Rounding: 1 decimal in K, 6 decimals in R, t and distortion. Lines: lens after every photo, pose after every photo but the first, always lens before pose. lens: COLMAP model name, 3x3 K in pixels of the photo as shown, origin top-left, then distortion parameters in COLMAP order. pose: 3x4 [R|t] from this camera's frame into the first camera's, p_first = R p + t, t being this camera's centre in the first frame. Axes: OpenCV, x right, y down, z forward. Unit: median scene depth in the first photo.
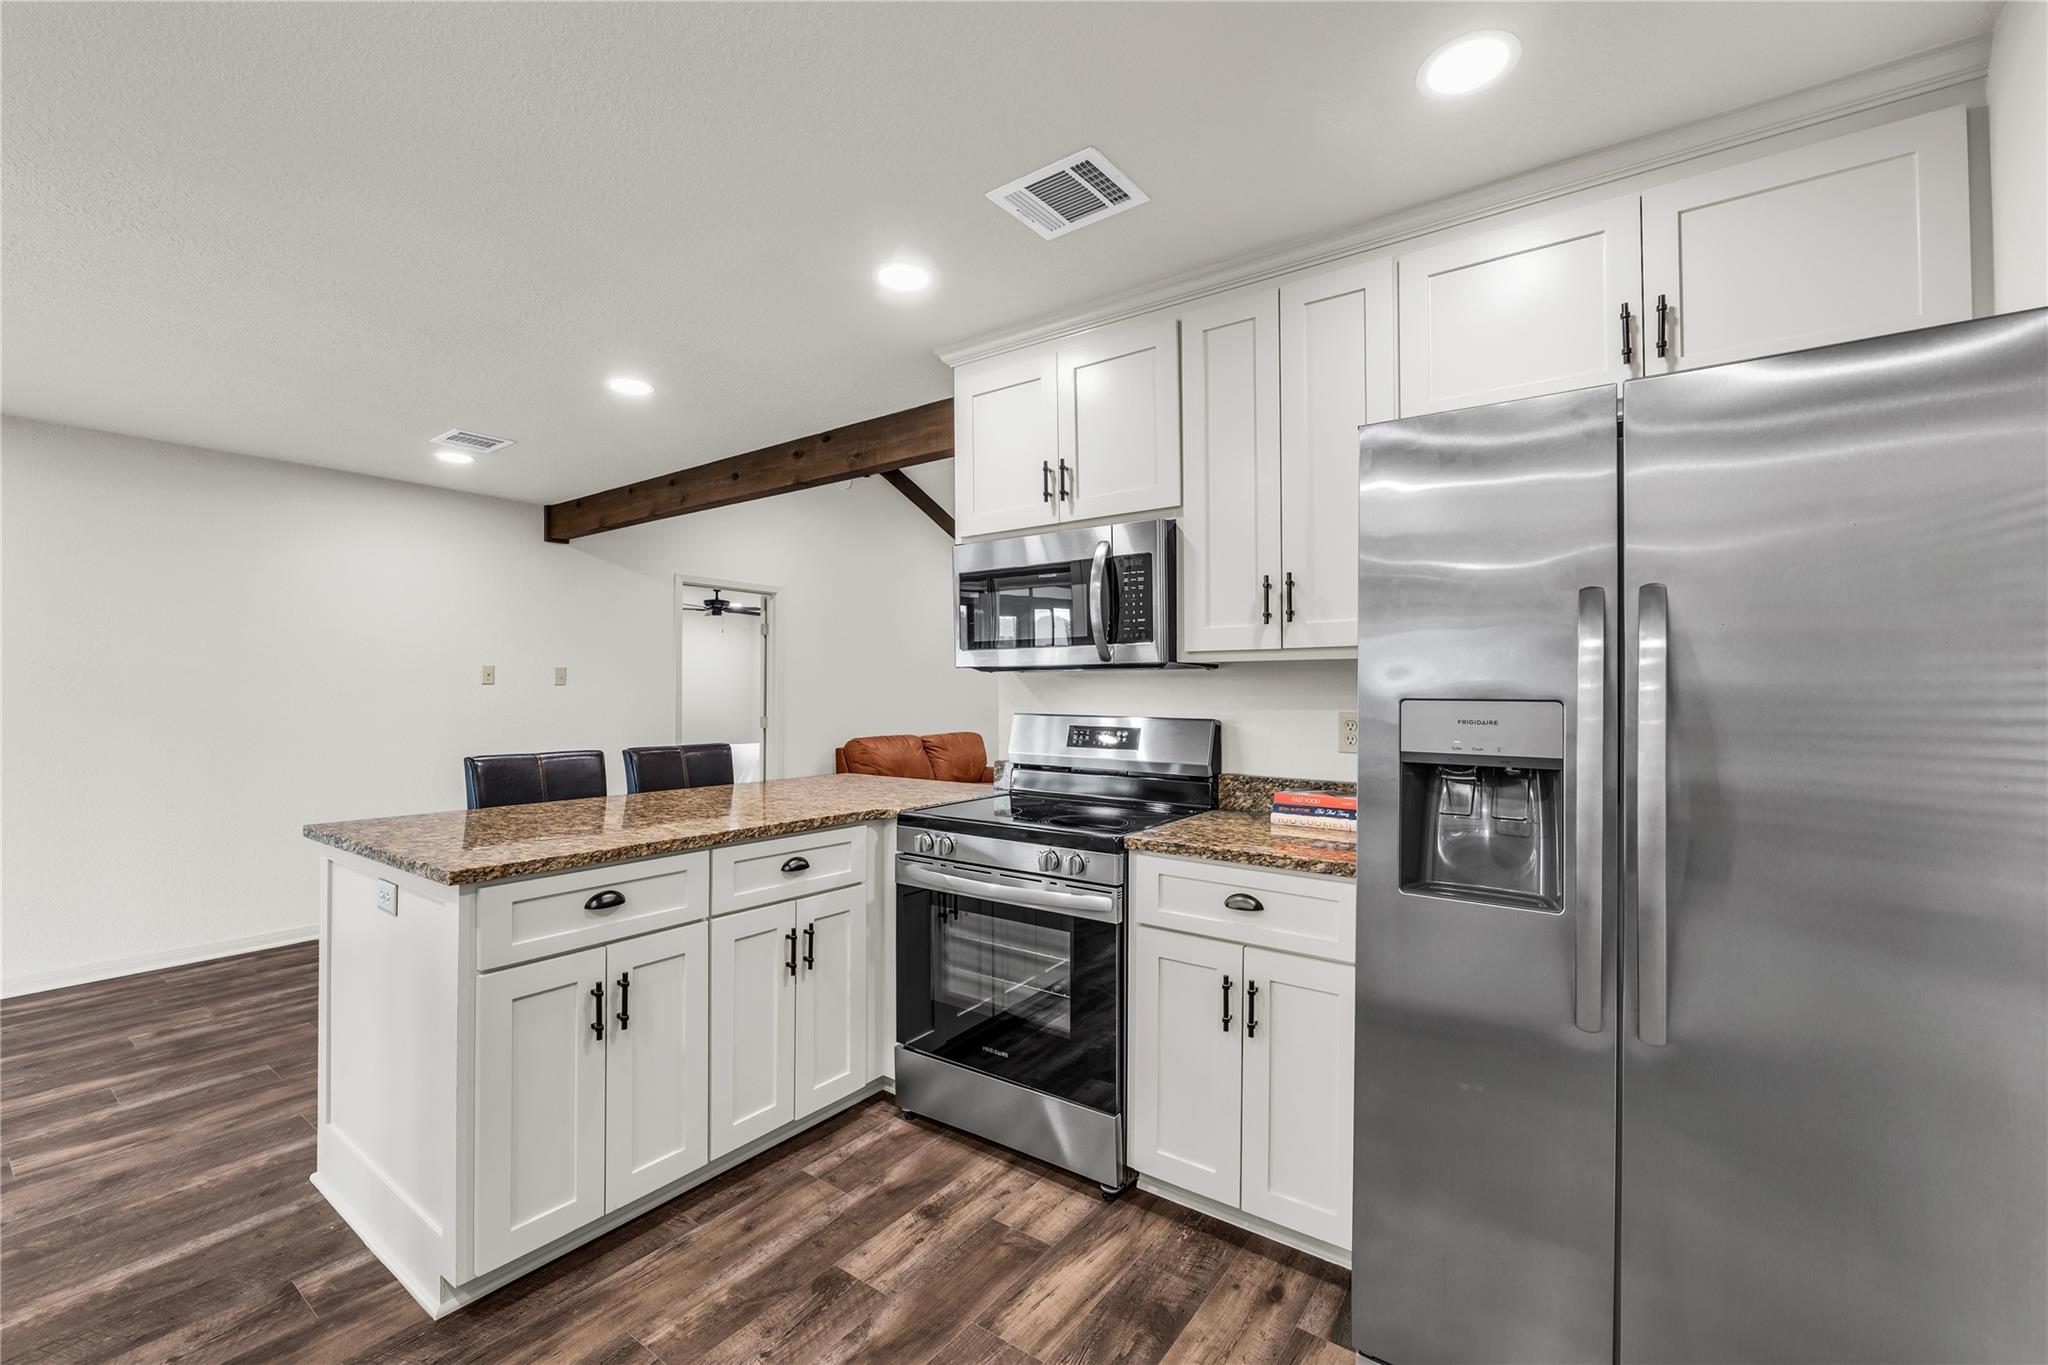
lens RADIAL K [[856.2, 0, 1024.0], [0, 856.2, 682.5], [0, 0, 1]] dist [-0.003673, -0.000547]
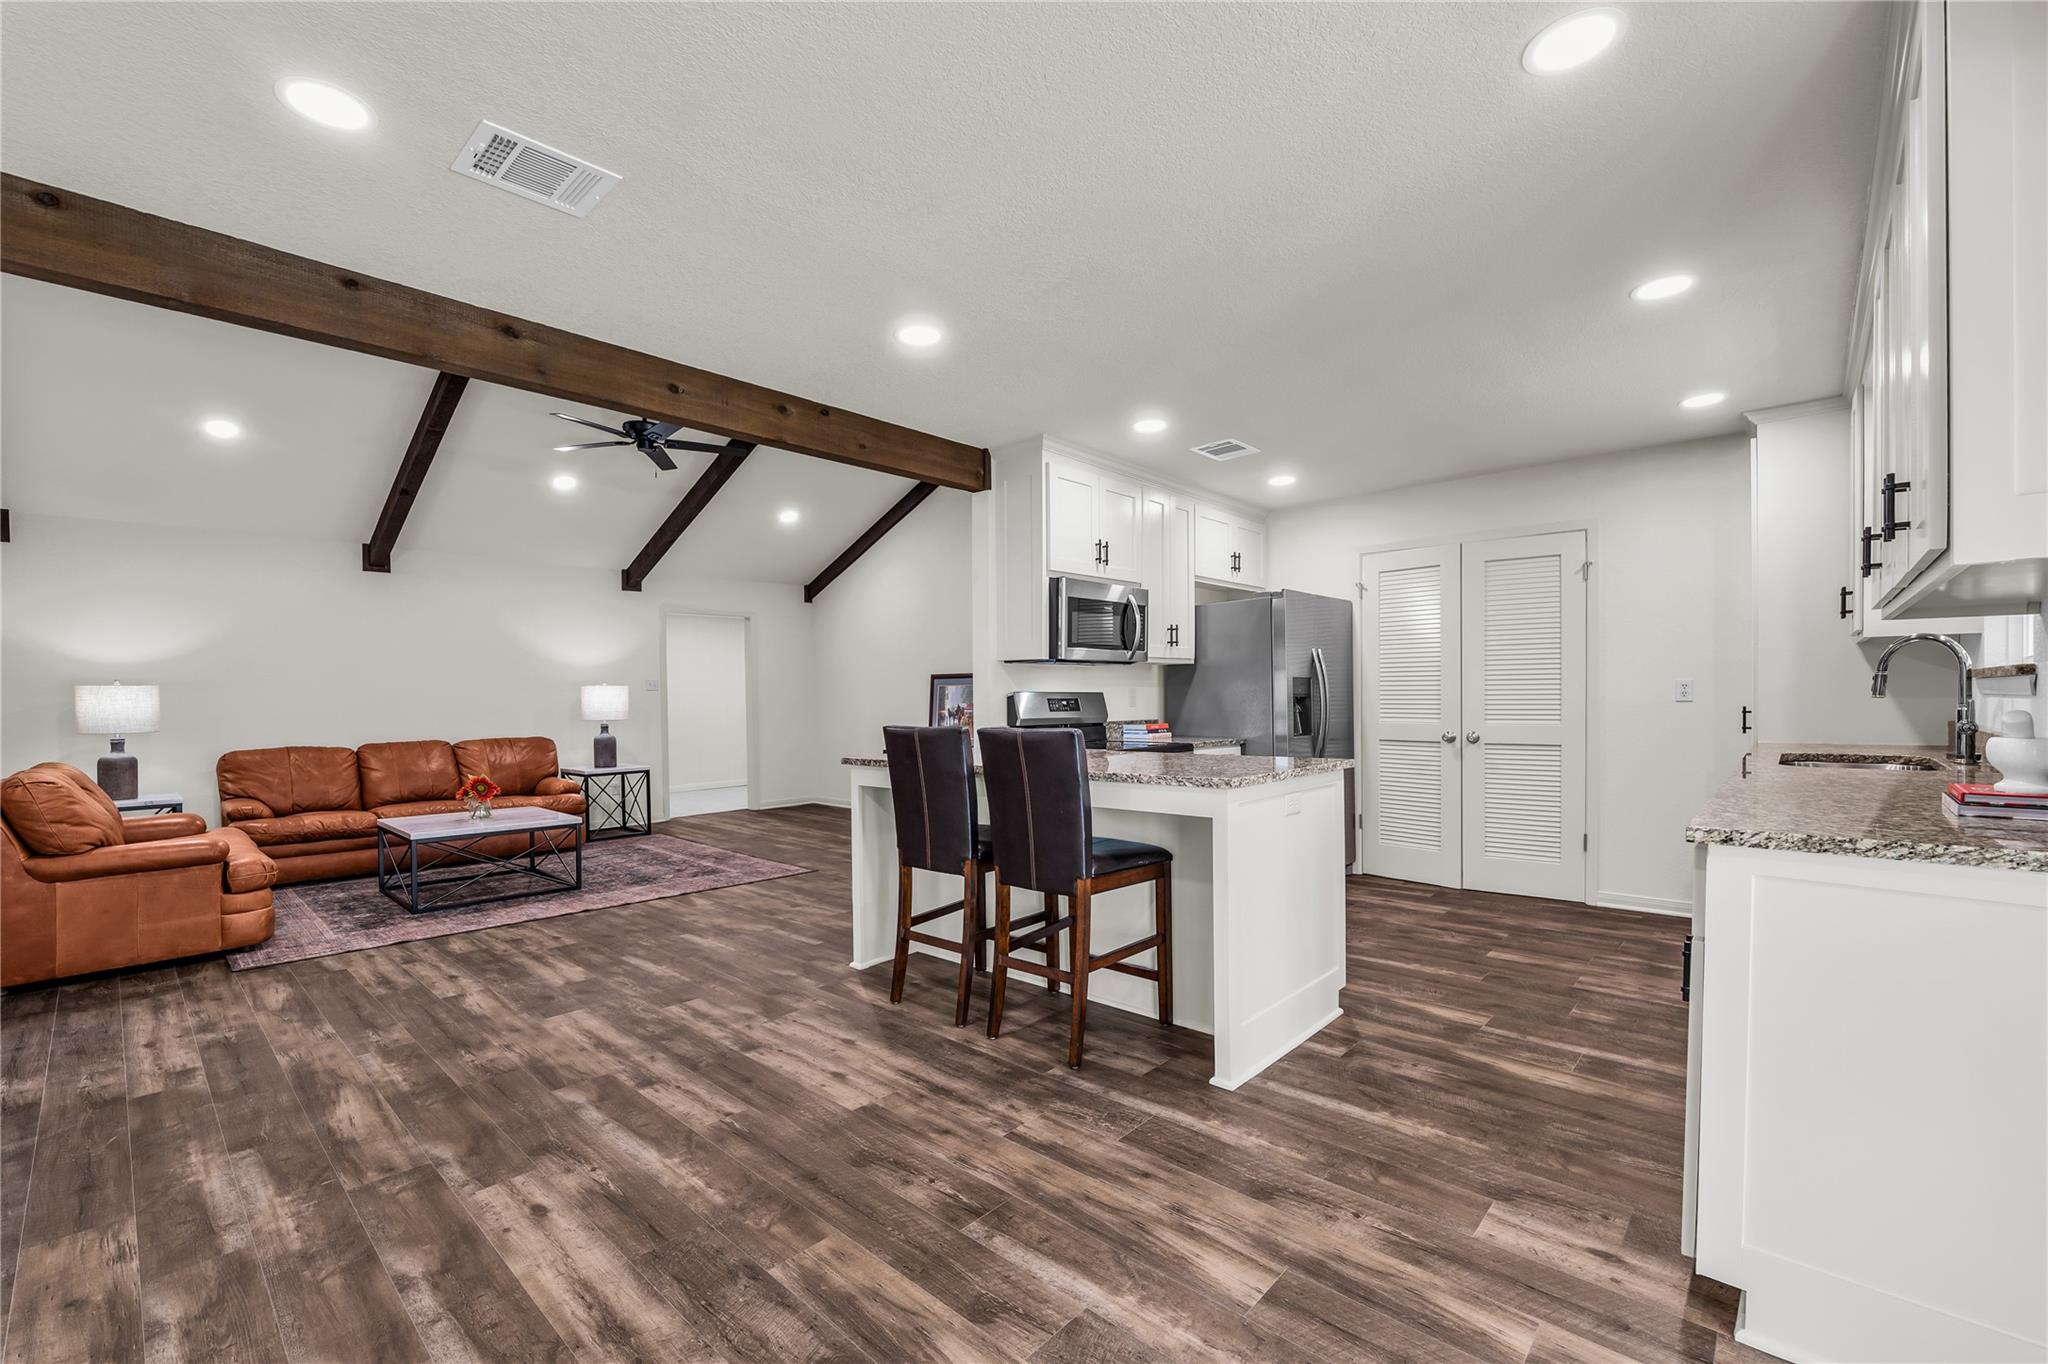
lens RADIAL K [[857.2, 0, 1017.2], [0, 857.2, 695.0], [0, 0, 1]] dist [-0.011076, -0.000157]
pose [[0.107421, -0.004566, 0.994203, -1.781065], [-0.001736, 0.999987, 0.004780, 0.044996], [-0.994212, -0.002239, 0.107412, 1.037749]]
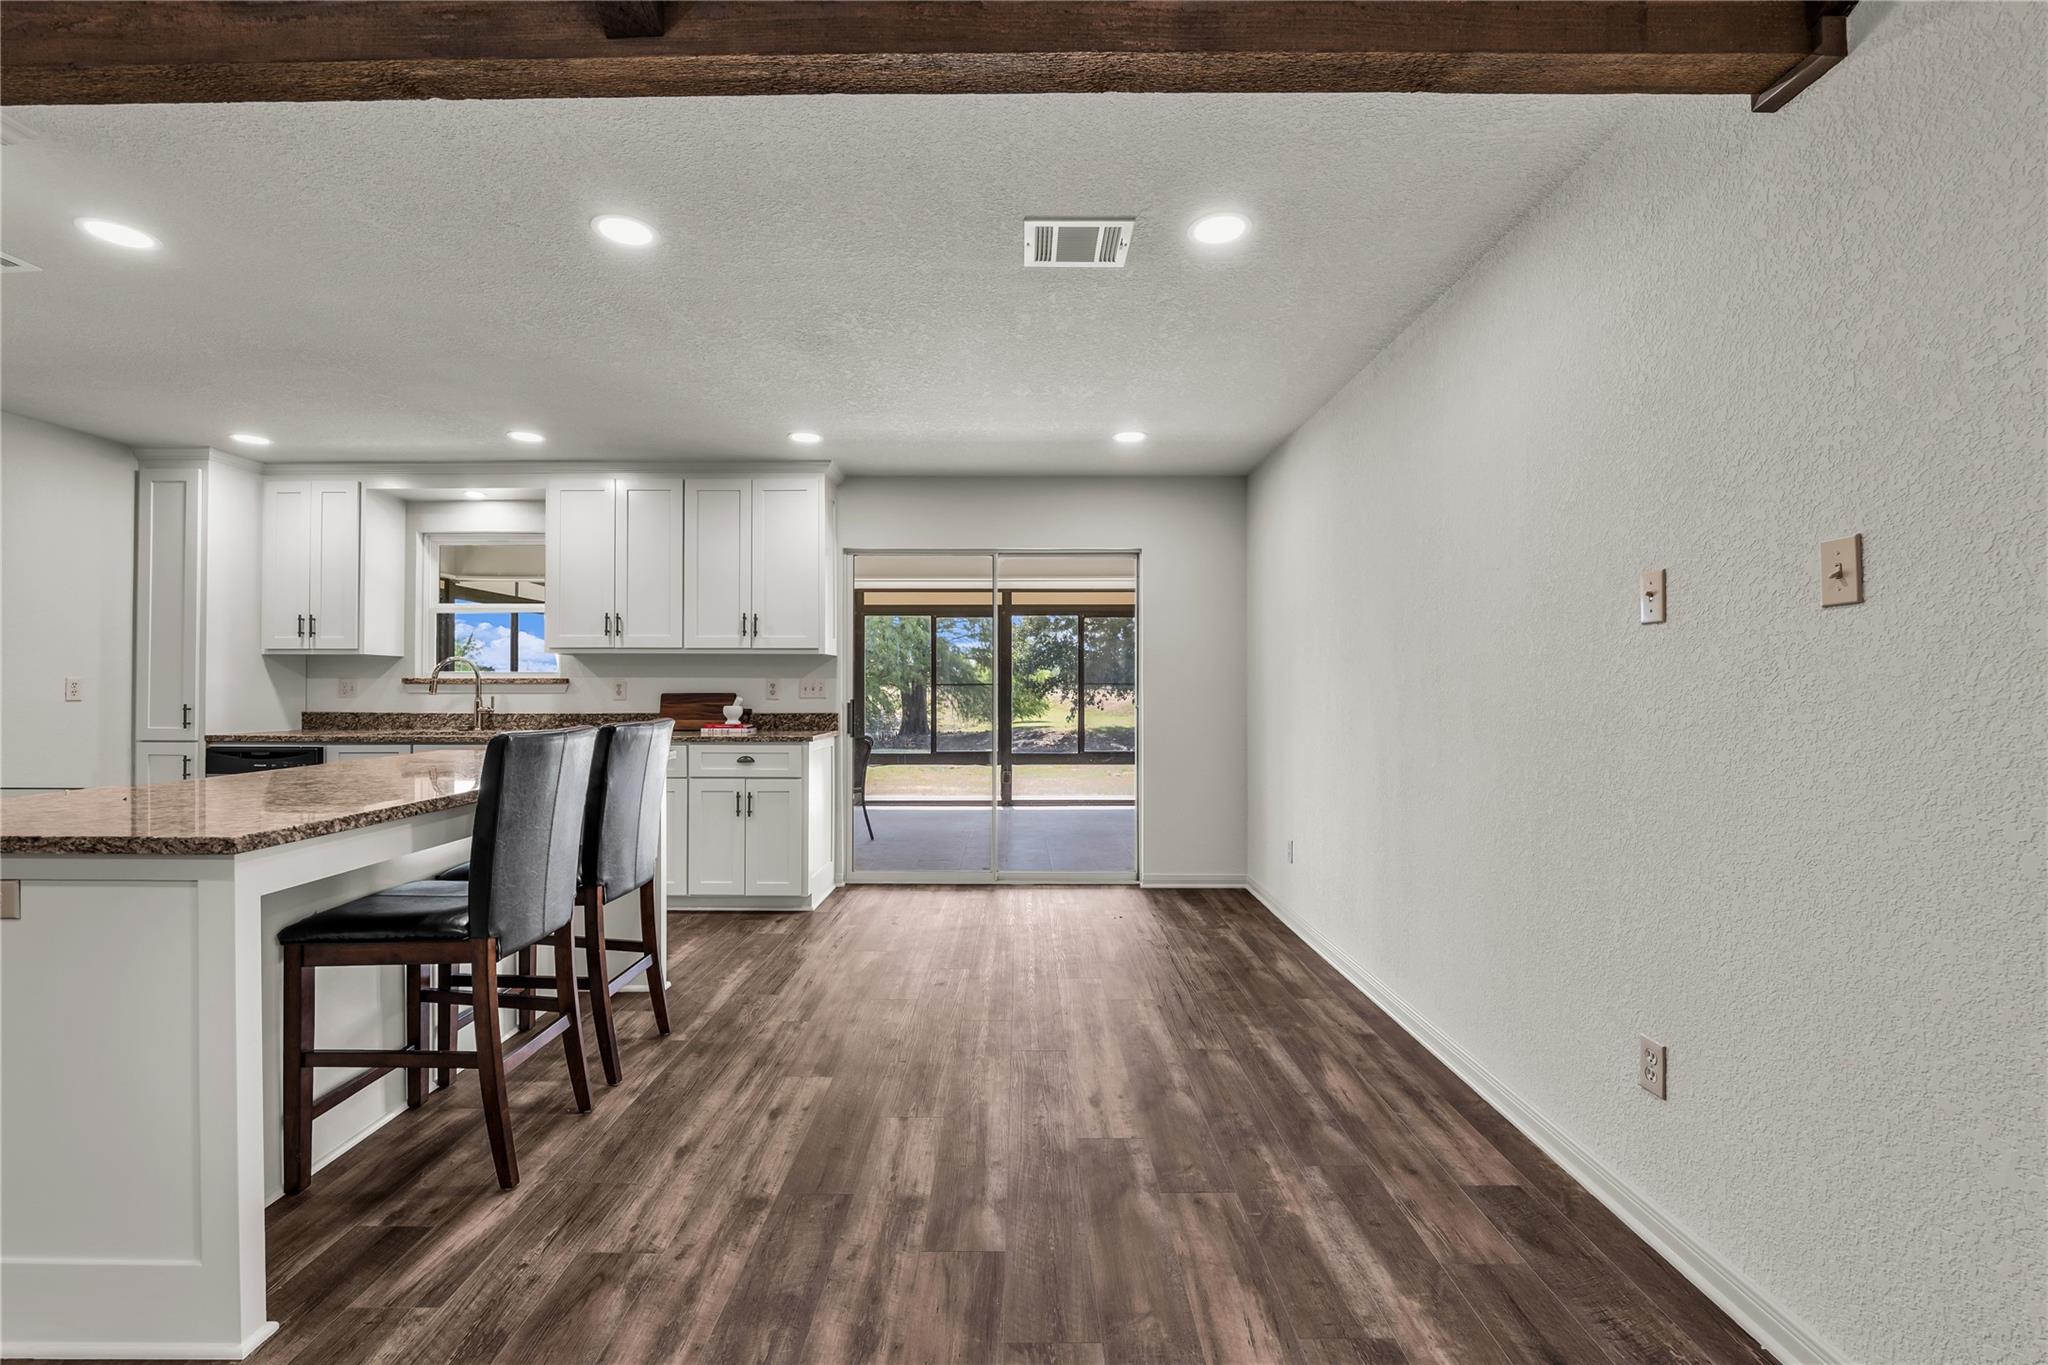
lens RADIAL K [[857.2, 0, 1017.2], [0, 857.2, 695.5], [0, 0, 1]] dist [-0.011076, -0.000157]
pose [[-0.805752, 0.001269, -0.592251, -0.395598], [0.004934, 0.999977, -0.004570, 0.070419], [0.592232, -0.006605, -0.805740, 2.299973]]
